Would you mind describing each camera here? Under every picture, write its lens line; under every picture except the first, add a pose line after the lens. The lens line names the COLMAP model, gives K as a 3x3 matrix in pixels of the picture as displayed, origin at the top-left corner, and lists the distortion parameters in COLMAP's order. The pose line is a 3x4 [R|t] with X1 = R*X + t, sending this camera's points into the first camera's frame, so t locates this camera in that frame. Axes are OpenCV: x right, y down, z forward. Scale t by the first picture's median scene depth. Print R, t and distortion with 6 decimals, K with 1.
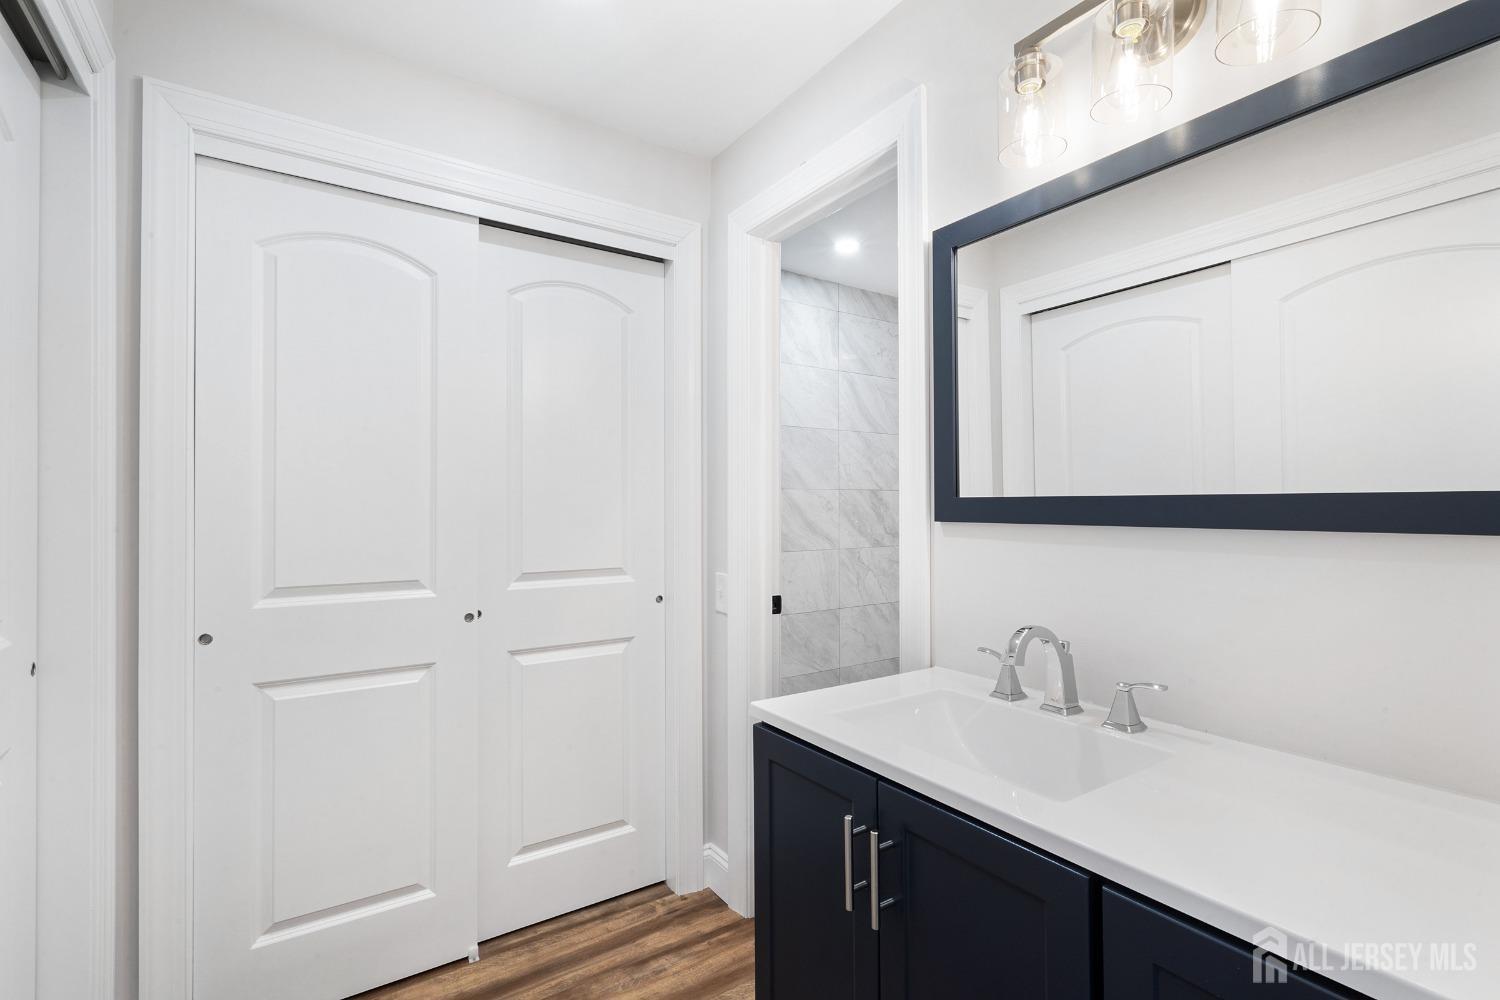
lens RADIAL K [[681.6, 0, 750.0], [0, 681.6, 500.0], [0, 0, 1]] dist [-0.000384, 0.000246]
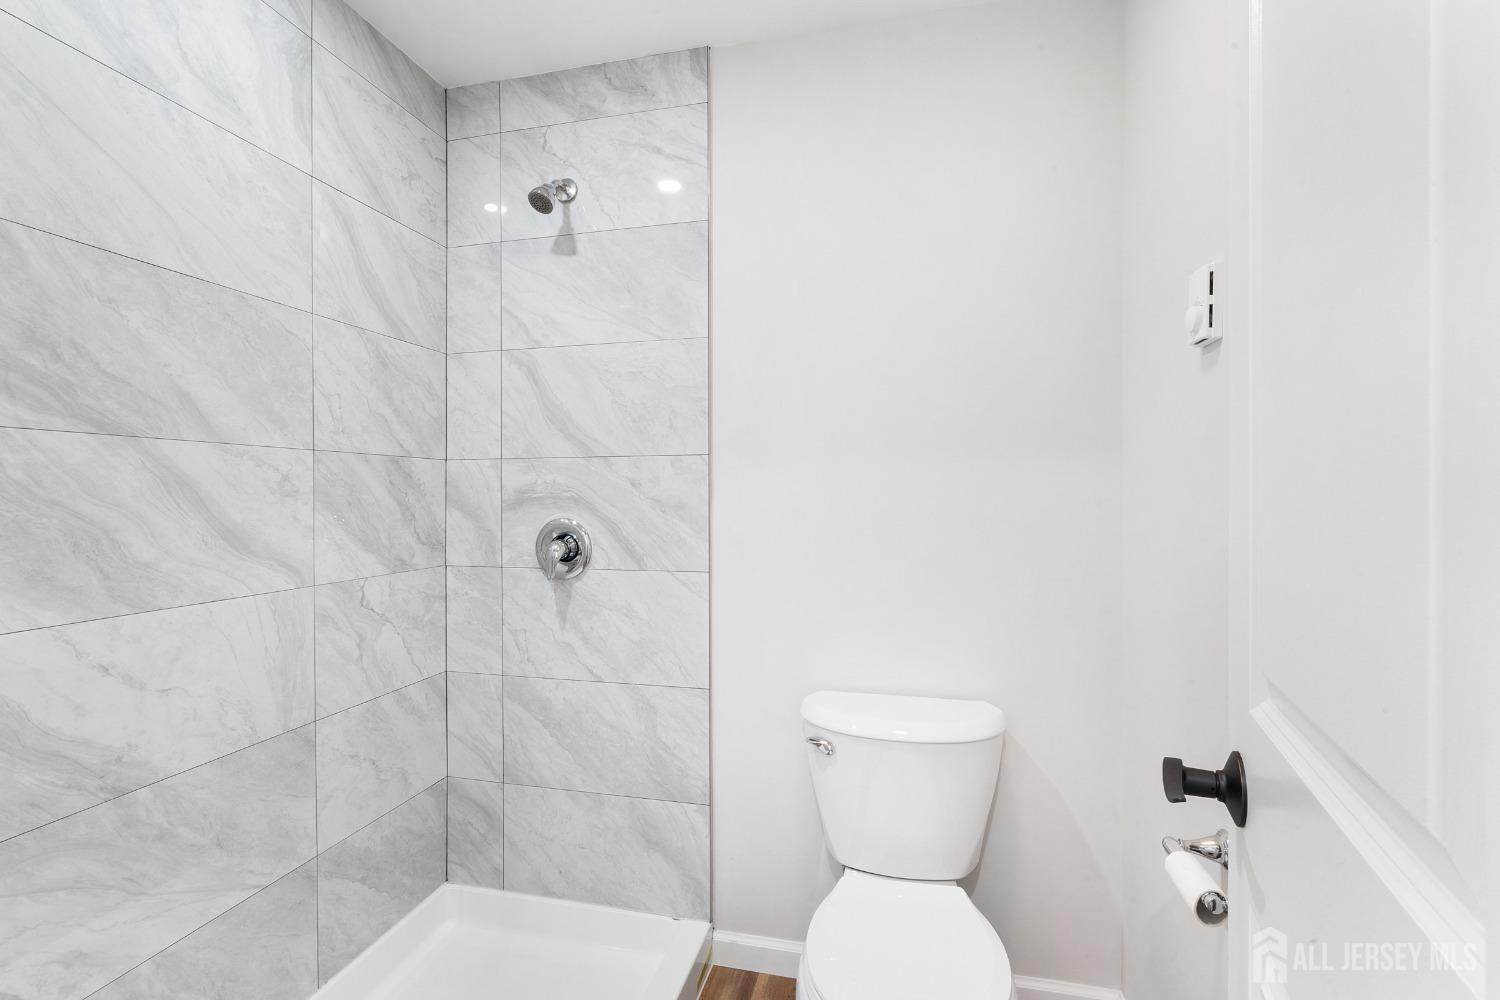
lens RADIAL K [[681.6, 0, 750.0], [0, 681.6, 500.0], [0, 0, 1]] dist [-0.000384, 0.000246]
pose [[0.736117, -0.004109, 0.676841, 0.039803], [-0.003681, 0.999942, 0.010073, 0.010988], [-0.676844, -0.009906, 0.736060, 0.478589]]
